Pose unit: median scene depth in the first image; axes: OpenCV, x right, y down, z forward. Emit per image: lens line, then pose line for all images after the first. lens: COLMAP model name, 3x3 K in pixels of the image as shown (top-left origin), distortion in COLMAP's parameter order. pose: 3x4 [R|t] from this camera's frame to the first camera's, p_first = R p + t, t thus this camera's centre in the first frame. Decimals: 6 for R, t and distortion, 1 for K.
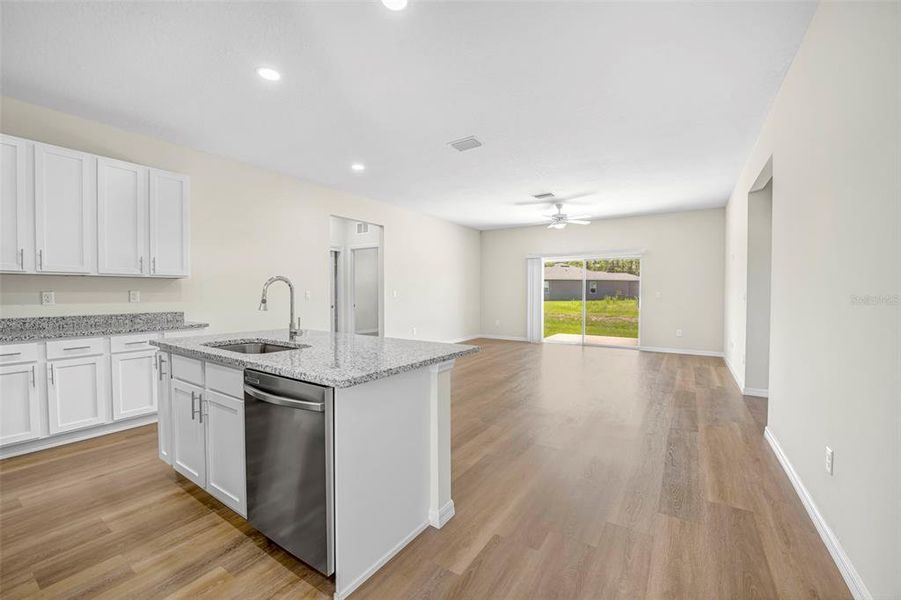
lens RADIAL K [[365.2, 0, 452.2], [0, 365.2, 301.1], [0, 0, 1]] dist [-0.022246, 0.000037]
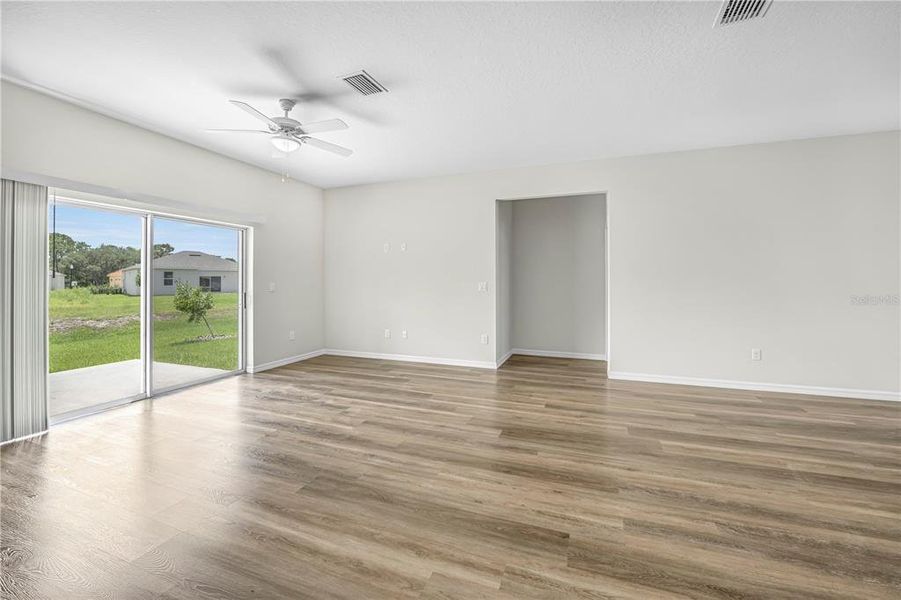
lens RADIAL K [[369.9, 0, 453.6], [0, 369.9, 280.7], [0, 0, 1]] dist [-0.016810, 0.000125]
pose [[-0.205625, -0.000578, 0.978631, -0.223765], [0.028684, 0.999567, 0.006617, -0.026154], [-0.978210, 0.029431, -0.205519, 0.891433]]
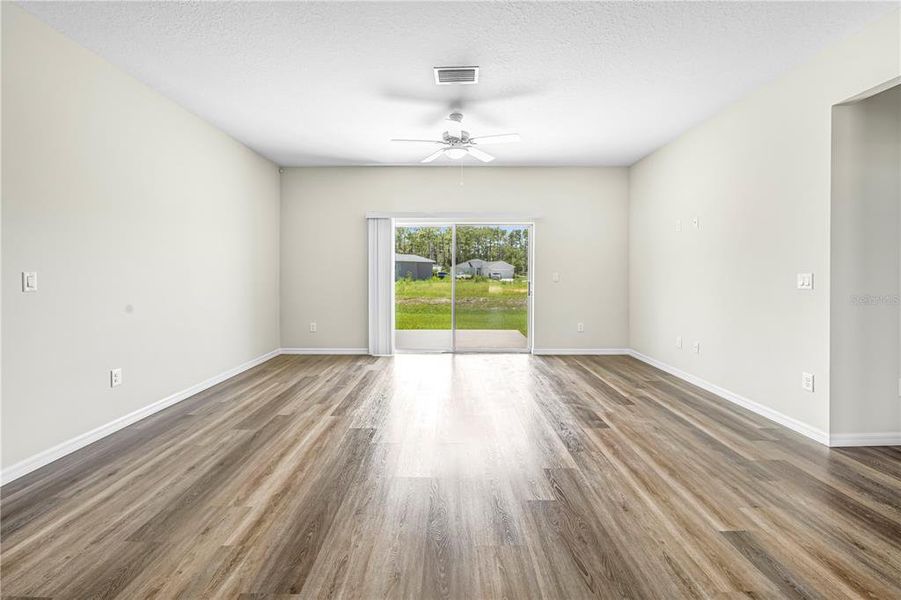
lens RADIAL K [[372.0, 0, 448.1], [0, 372.0, 273.0], [0, 0, 1]] dist [-0.017035, -0.000380]
pose [[0.841290, -0.002949, 0.540577, -0.021867], [0.017044, 0.999633, -0.021072, -0.013602], [-0.540316, 0.026941, 0.841031, 0.536821]]
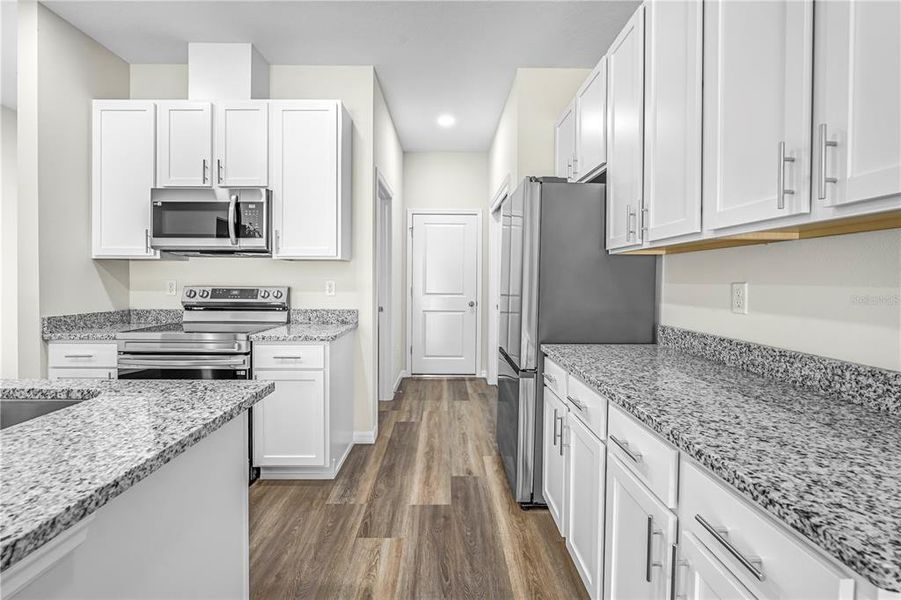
lens RADIAL K [[386.4, 0, 450.7], [0, 386.4, 283.4], [0, 0, 1]] dist [-0.018890, 0.000359]
pose [[-0.831373, -0.003761, -0.555702, -0.265852], [-0.023071, 0.999349, 0.027753, -0.014234], [0.555236, 0.035894, -0.830918, 0.551533]]
